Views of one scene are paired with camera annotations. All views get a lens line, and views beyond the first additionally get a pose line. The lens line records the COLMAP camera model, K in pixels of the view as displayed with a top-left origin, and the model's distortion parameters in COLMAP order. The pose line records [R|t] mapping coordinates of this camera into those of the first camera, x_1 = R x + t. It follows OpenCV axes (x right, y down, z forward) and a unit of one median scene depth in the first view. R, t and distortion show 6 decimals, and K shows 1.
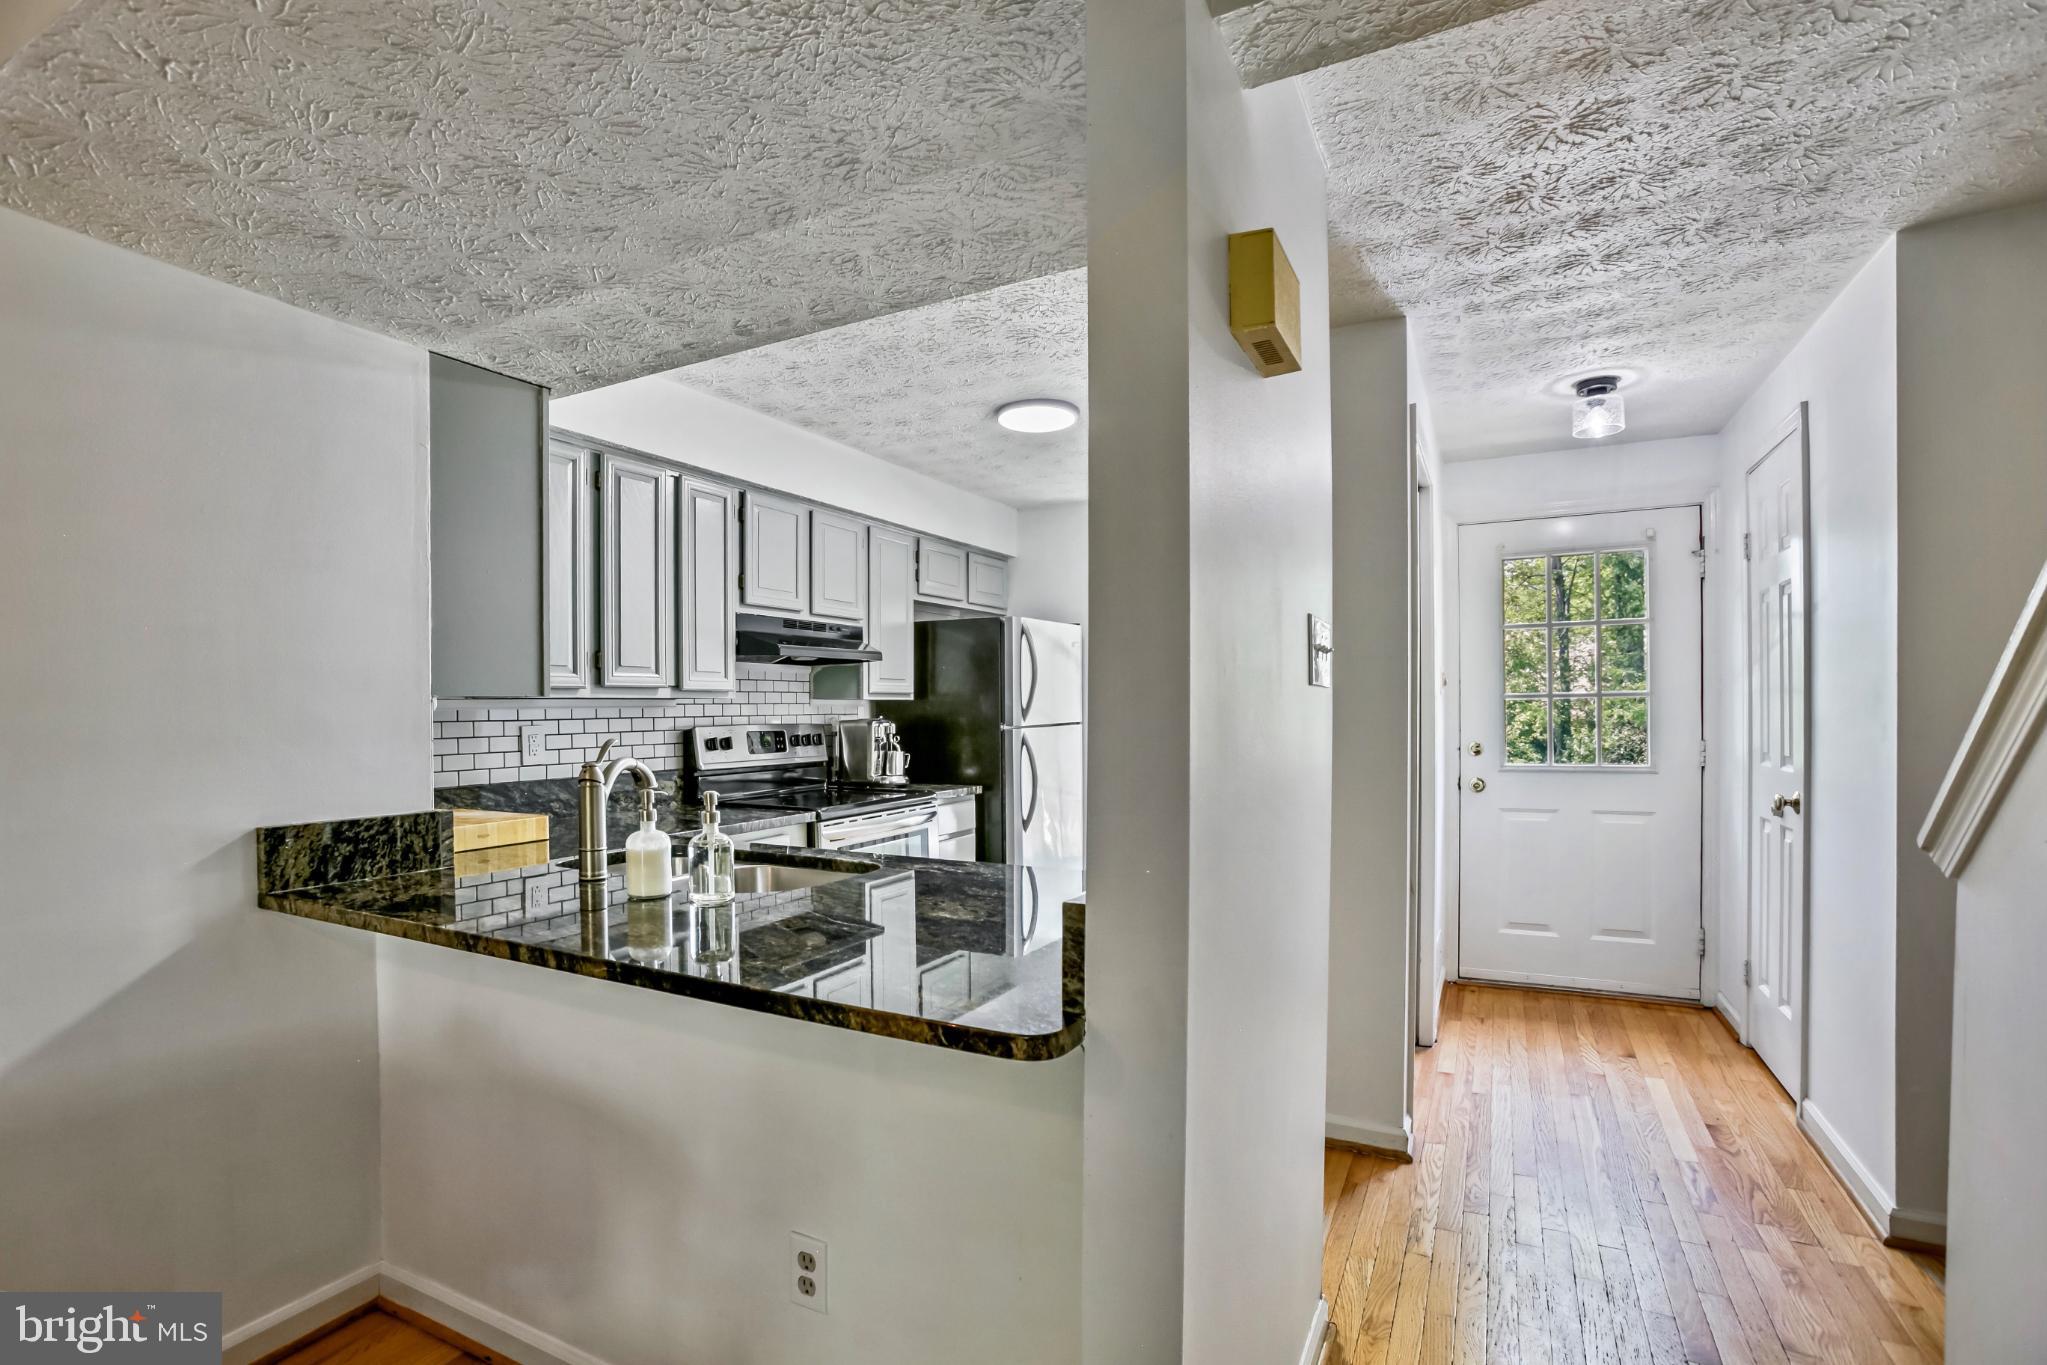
lens RADIAL K [[955.6, 0, 984.4], [0, 955.6, 733.7], [0, 0, 1]] dist [-0.071890, 0.028584]
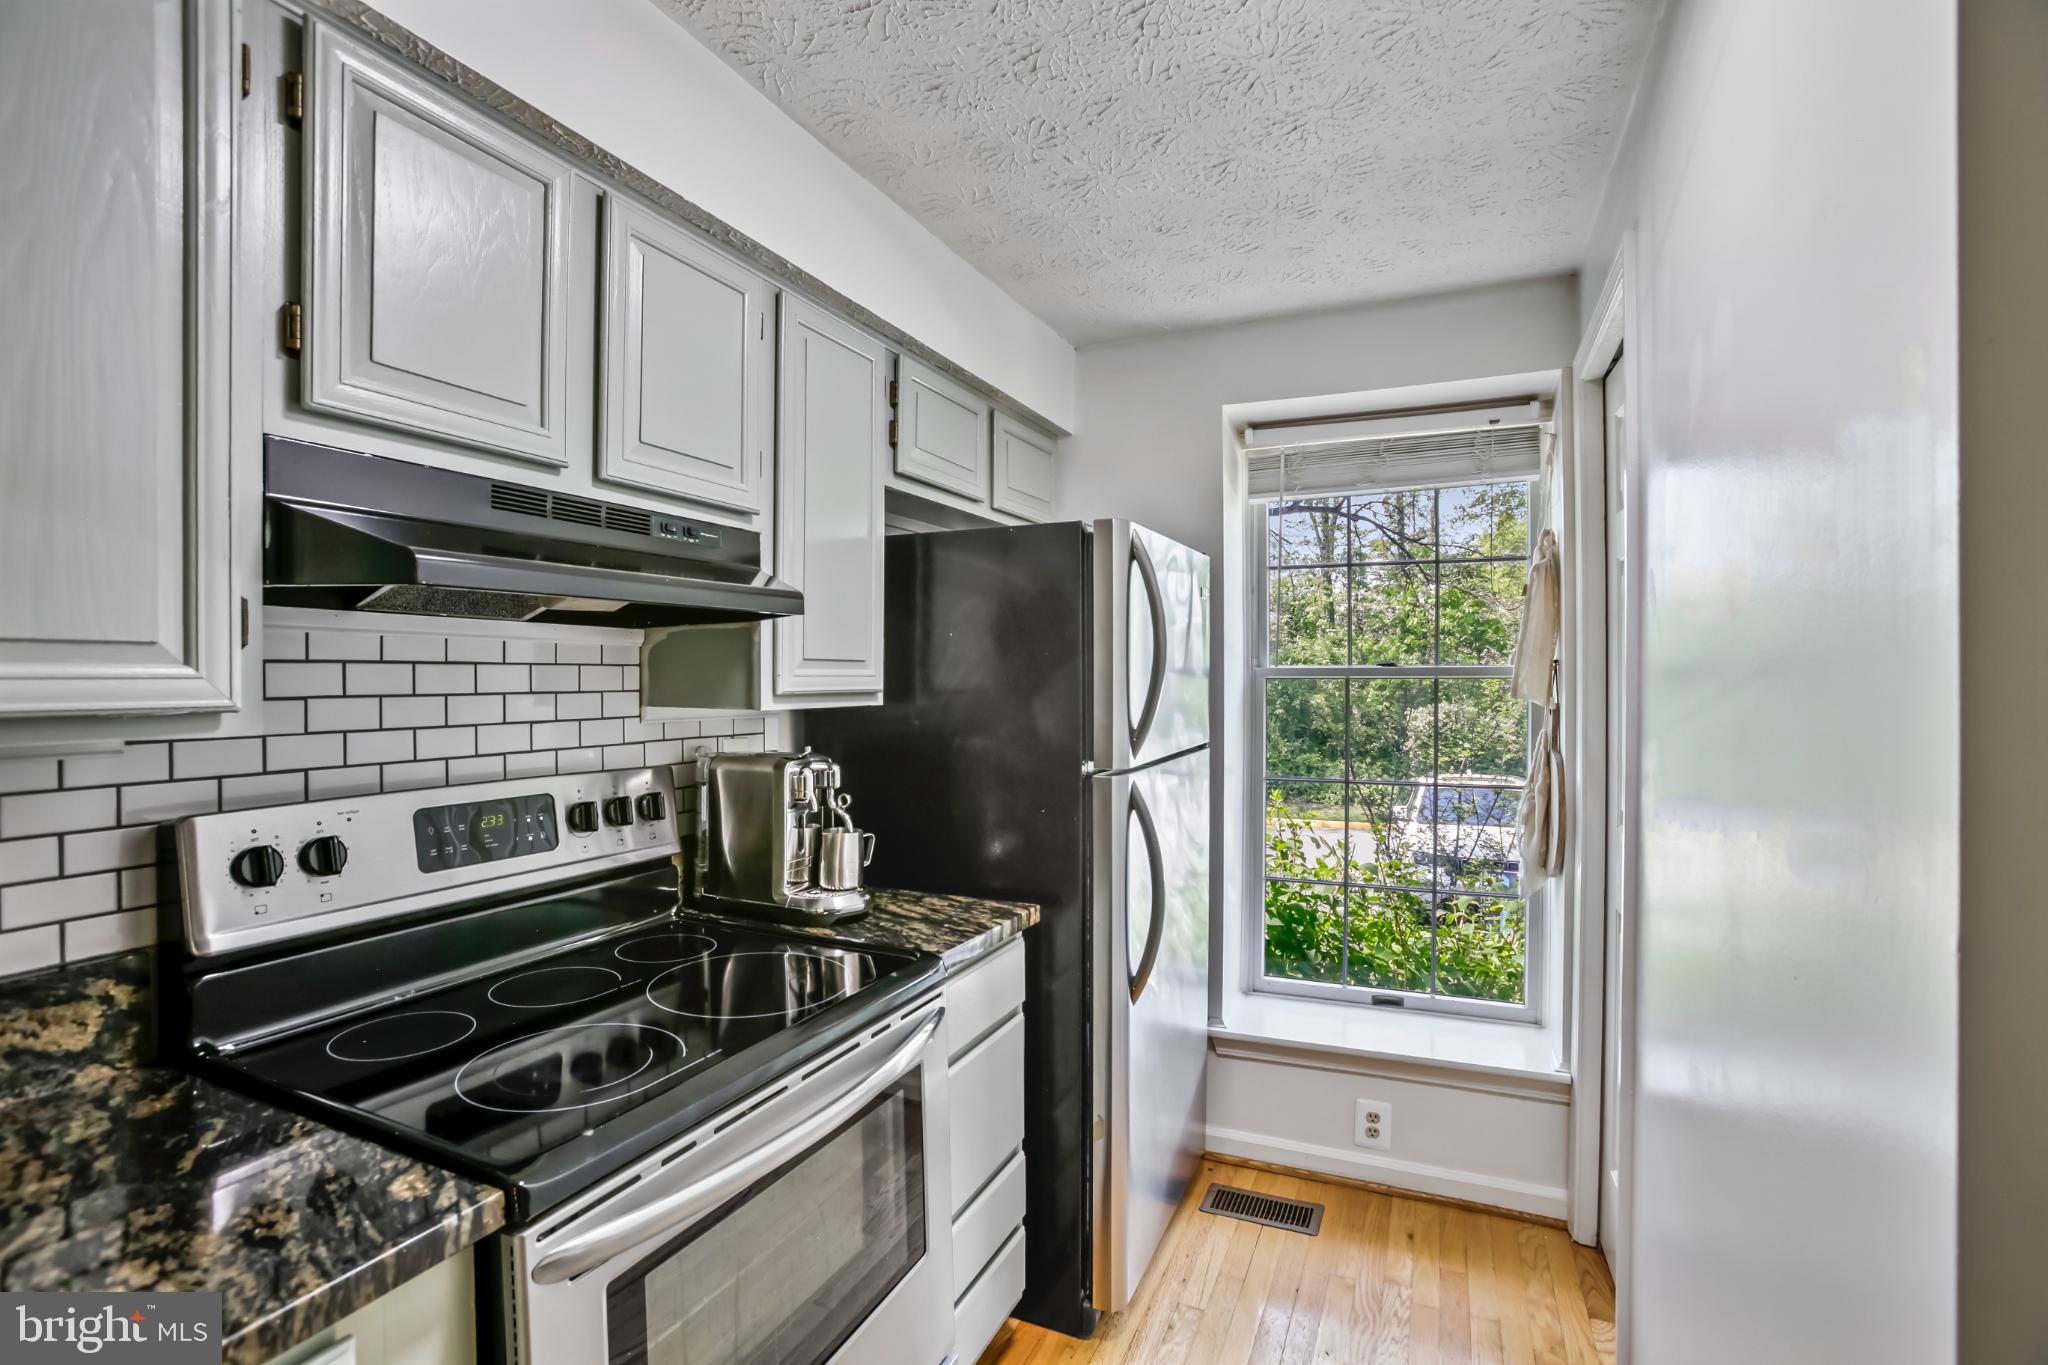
lens RADIAL K [[951.1, 0, 1018.9], [0, 951.1, 683.8], [0, 0, 1]] dist [-0.060324, 0.027588]
pose [[0.997365, 0.000938, 0.072540, -0.047976], [0.000723, 0.999738, -0.022875, -0.039540], [-0.072543, 0.022867, 0.997103, 0.610131]]
